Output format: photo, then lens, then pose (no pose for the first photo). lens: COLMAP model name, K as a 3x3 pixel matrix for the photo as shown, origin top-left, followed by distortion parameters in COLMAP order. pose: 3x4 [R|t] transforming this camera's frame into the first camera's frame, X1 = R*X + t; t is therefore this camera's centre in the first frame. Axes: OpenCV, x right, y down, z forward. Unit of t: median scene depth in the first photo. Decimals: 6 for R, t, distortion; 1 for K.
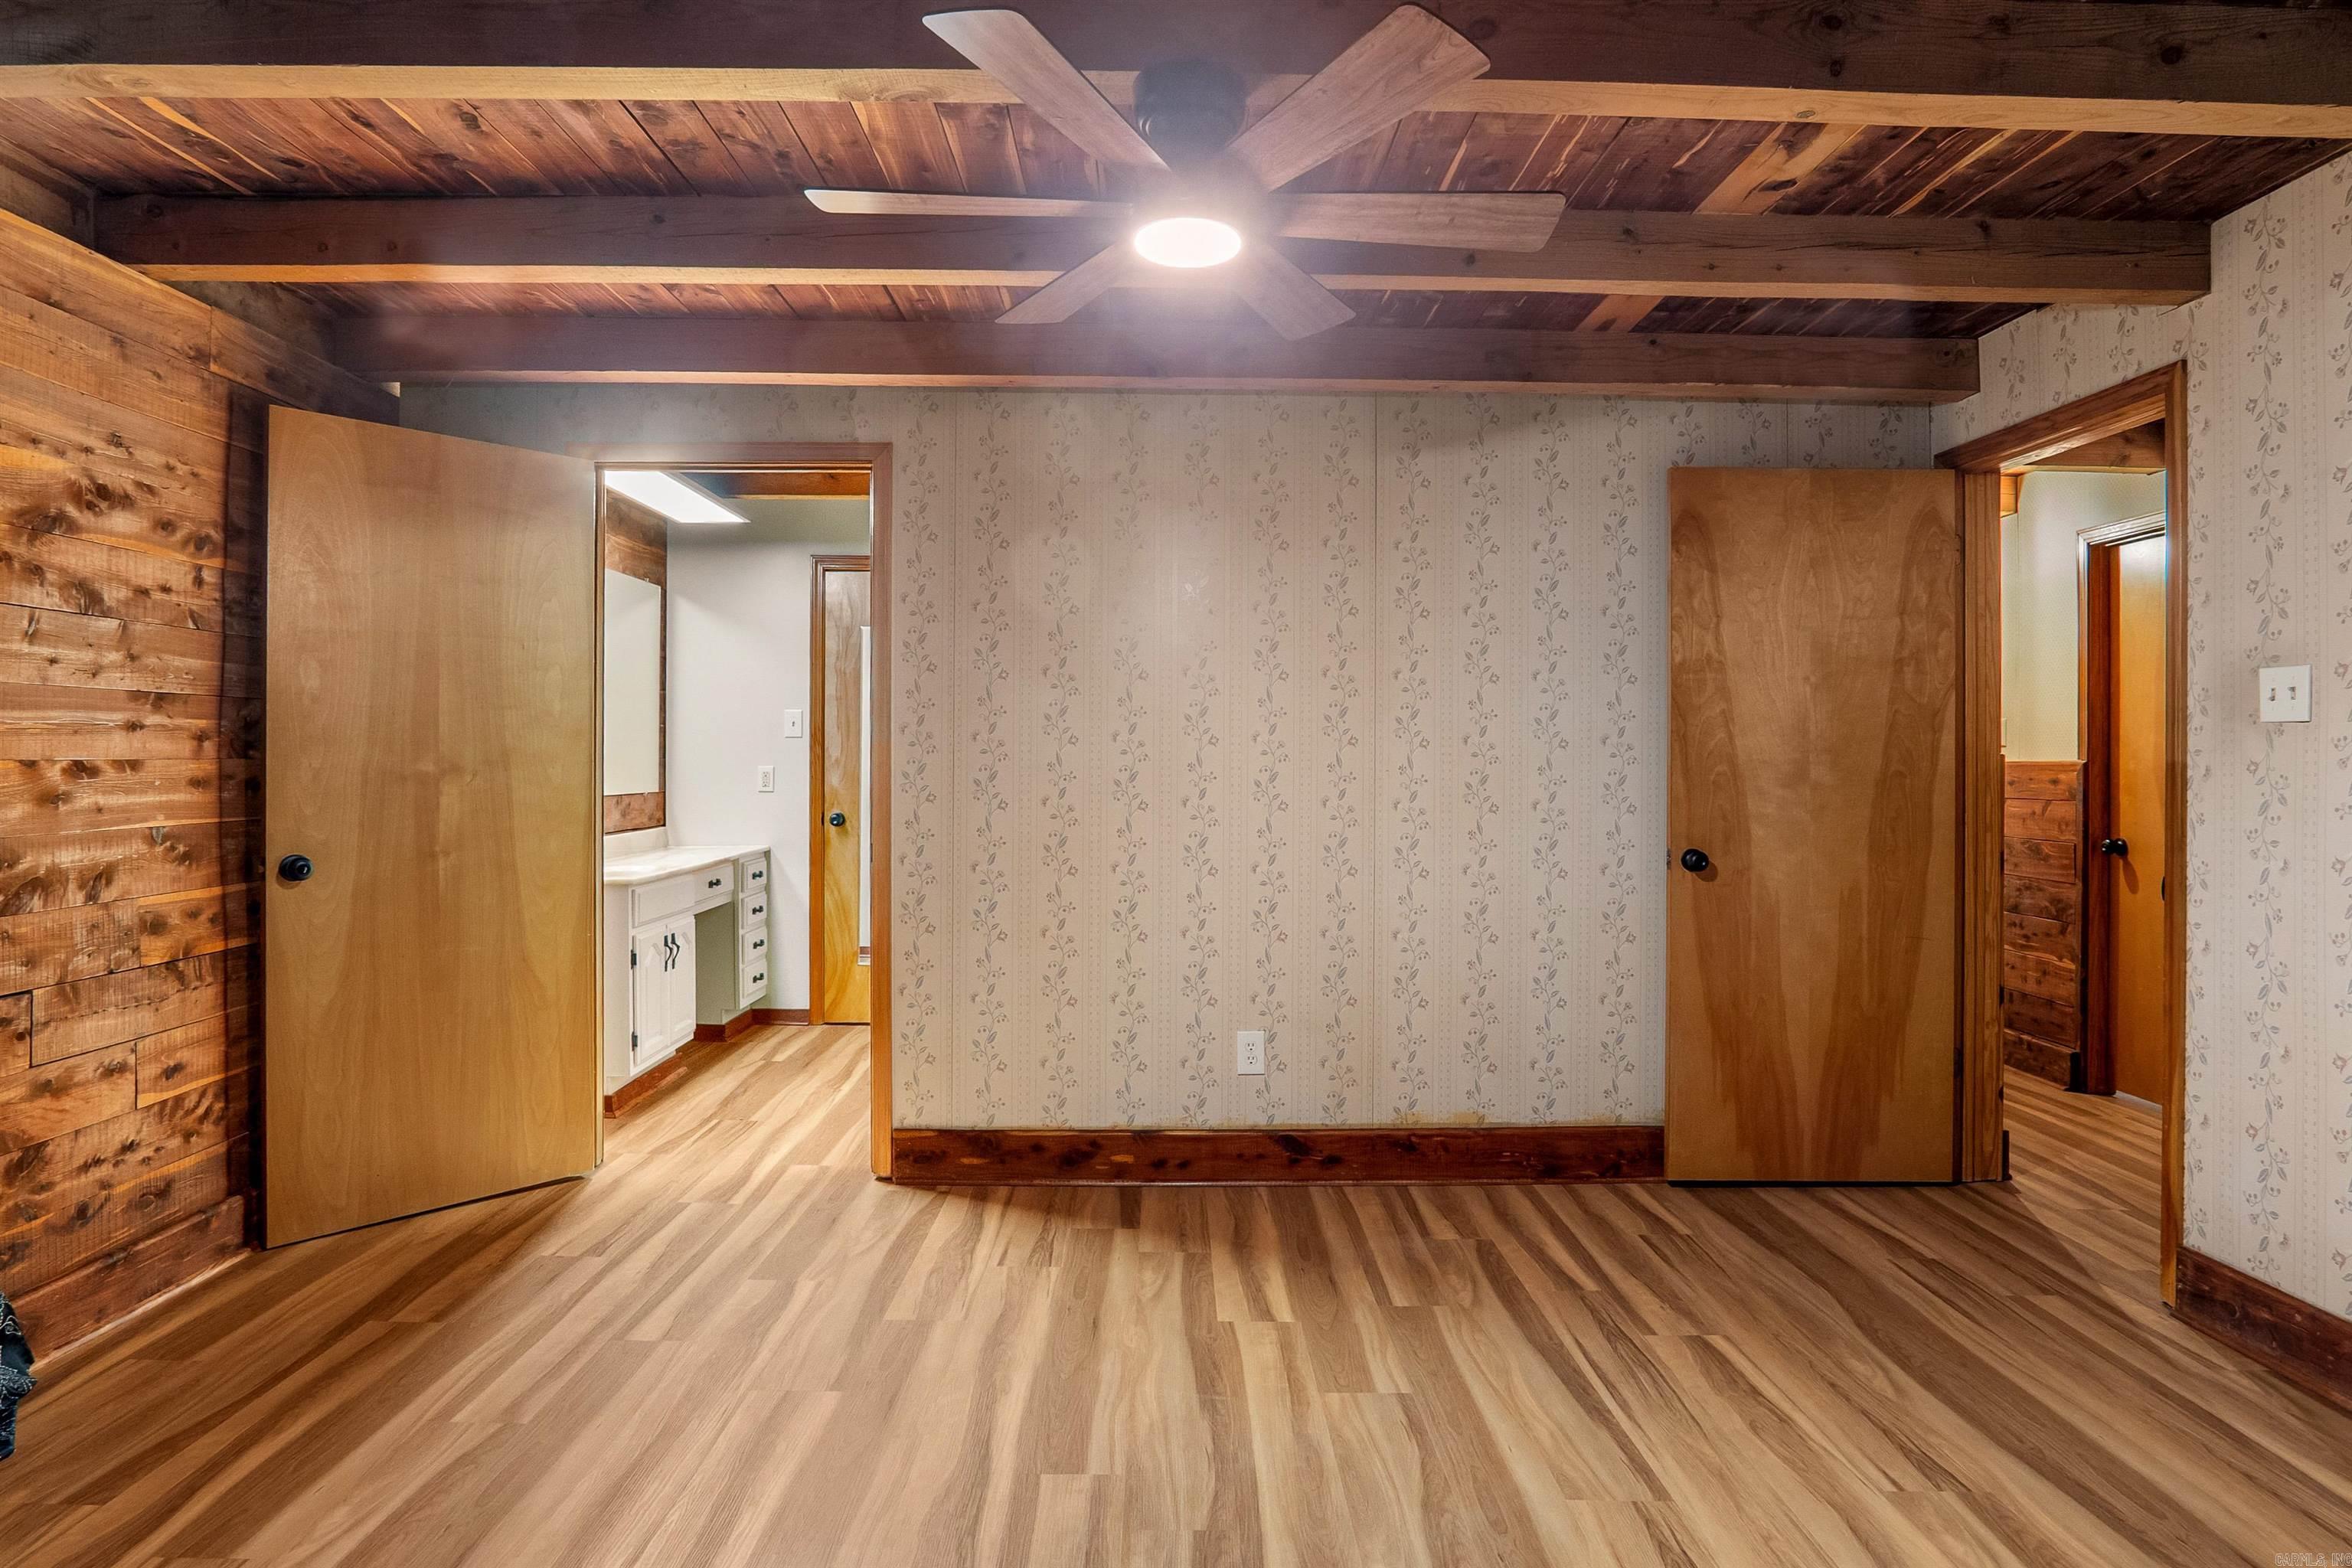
lens RADIAL K [[1264.0, 0, 1153.9], [0, 1264.0, 765.0], [0, 0, 1]] dist [-0.034327, 0.011358]
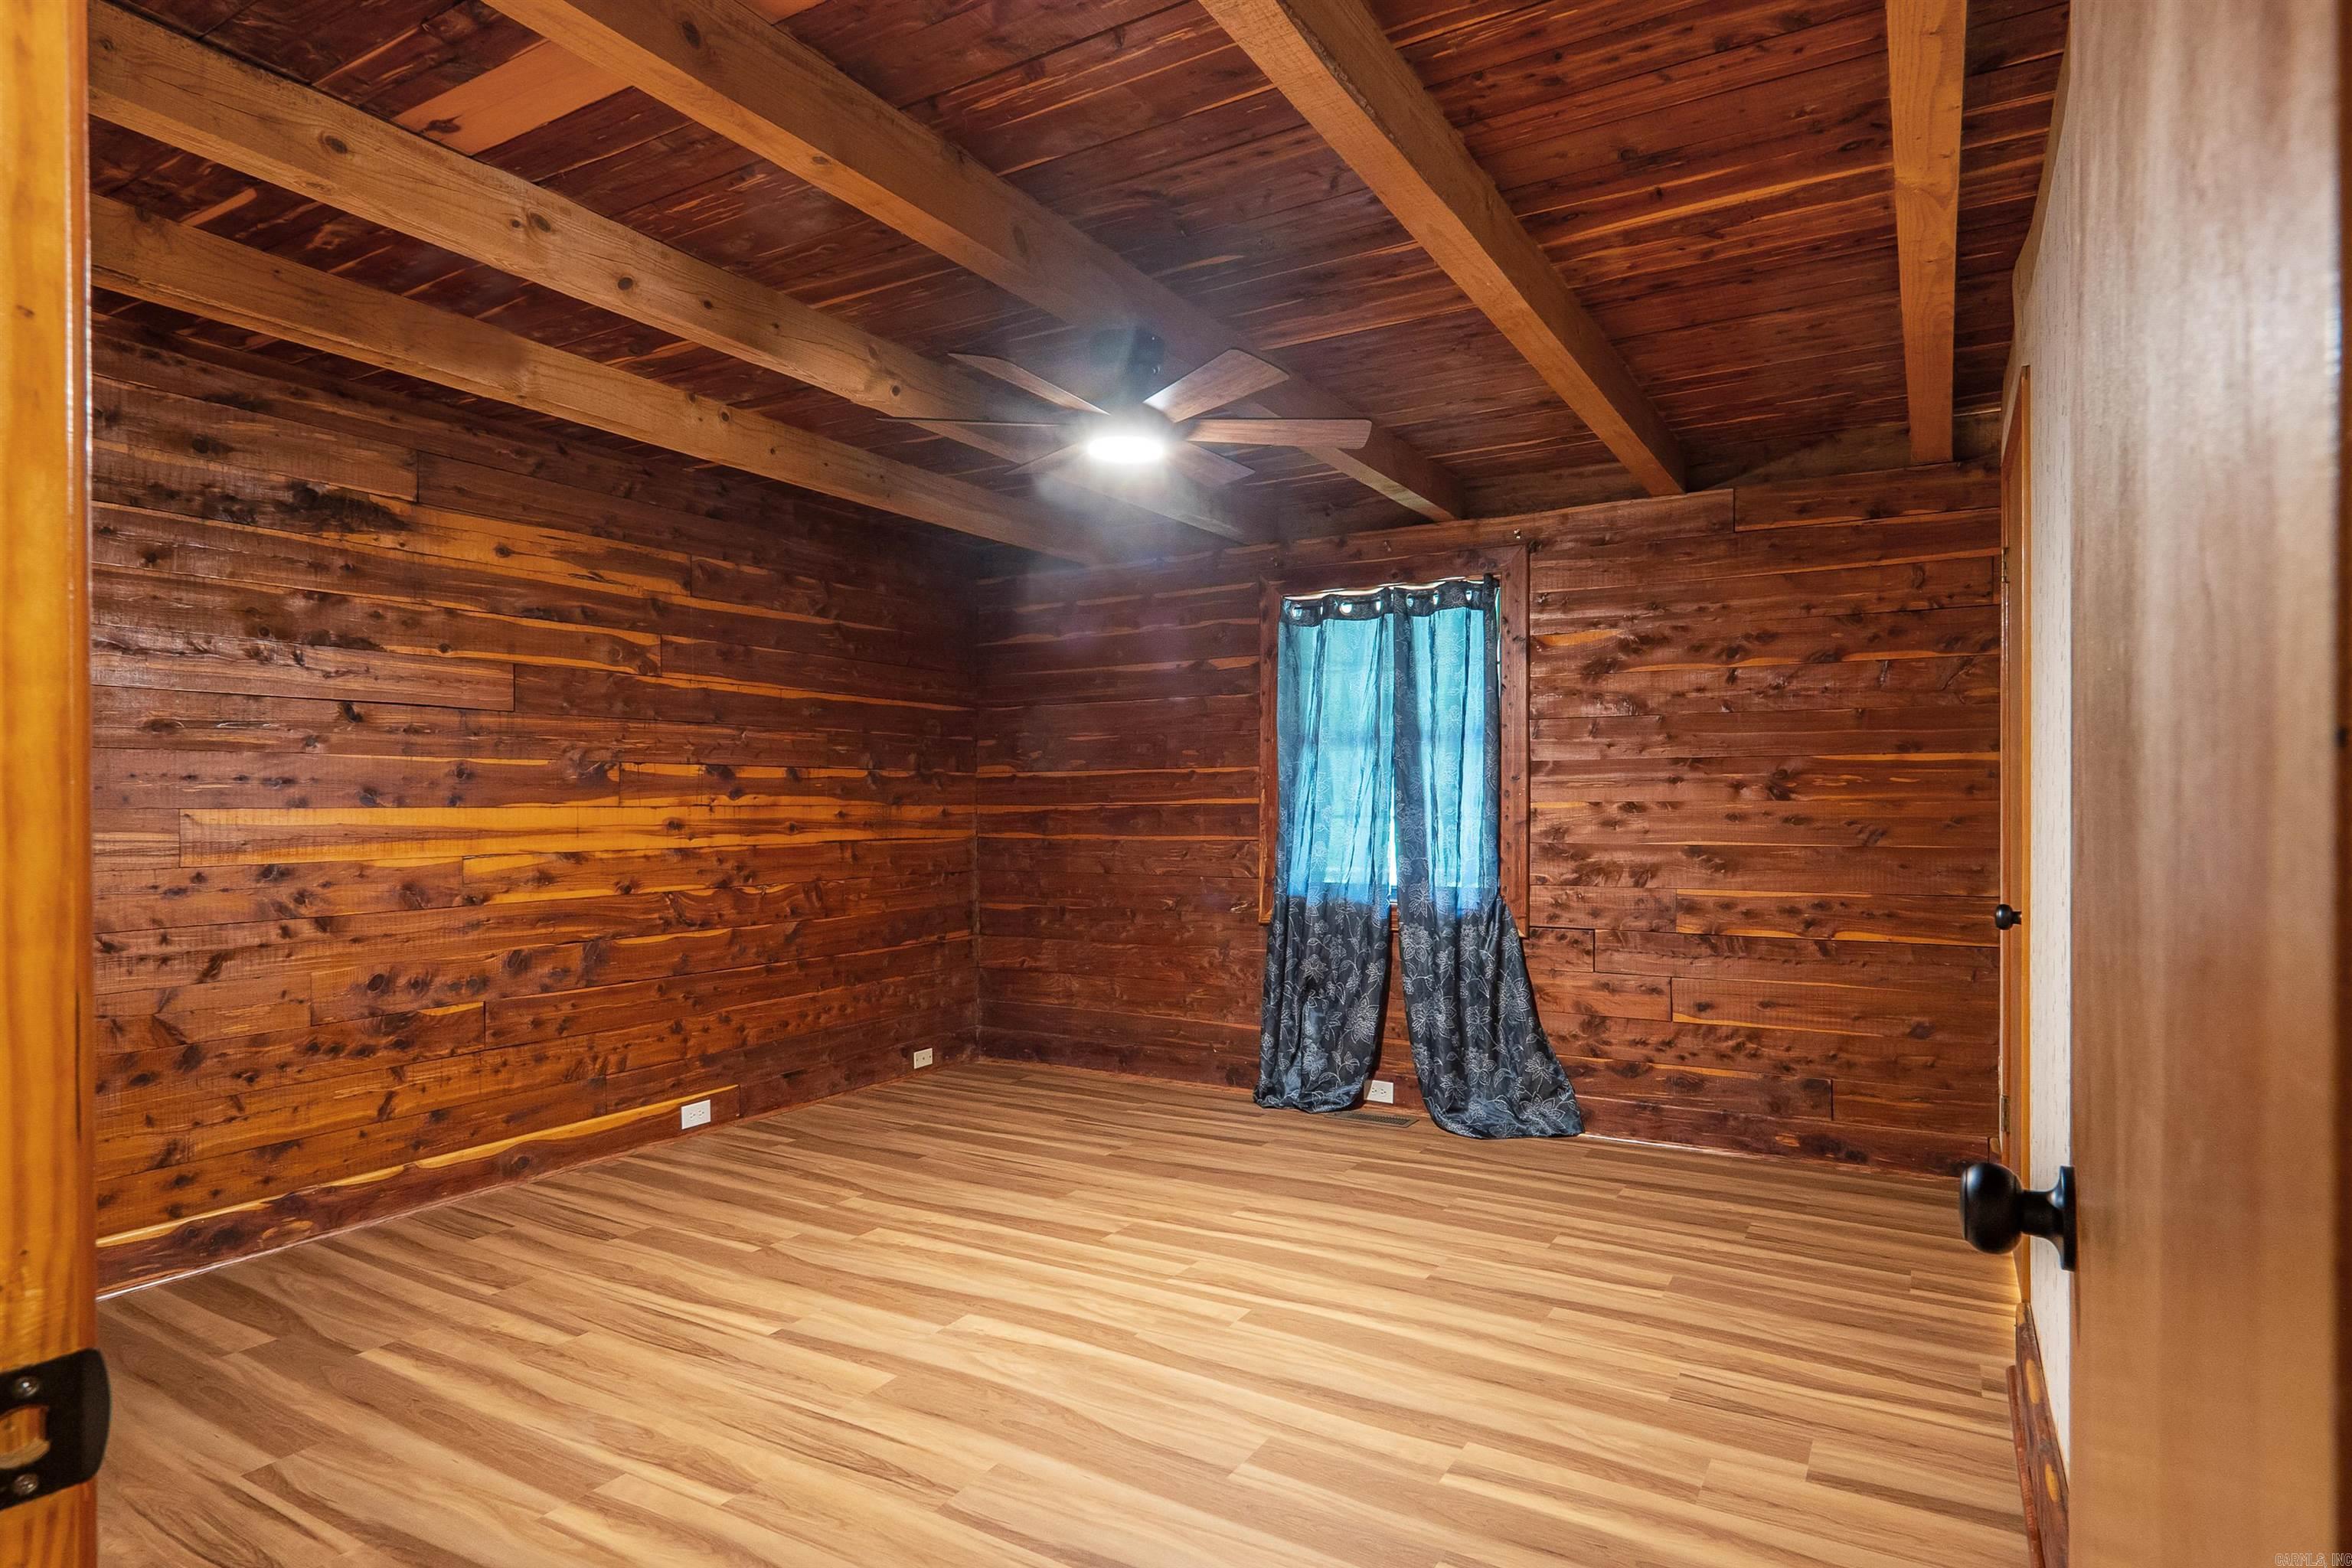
lens RADIAL K [[1264.0, 0, 1155.6], [0, 1264.0, 802.4], [0, 0, 1]] dist [-0.034327, 0.011358]
pose [[-0.507894, -0.004413, -0.861408, 0.910023], [-0.006509, 0.999978, -0.001285, 0.003696], [0.861395, 0.004954, -0.507912, 1.256683]]
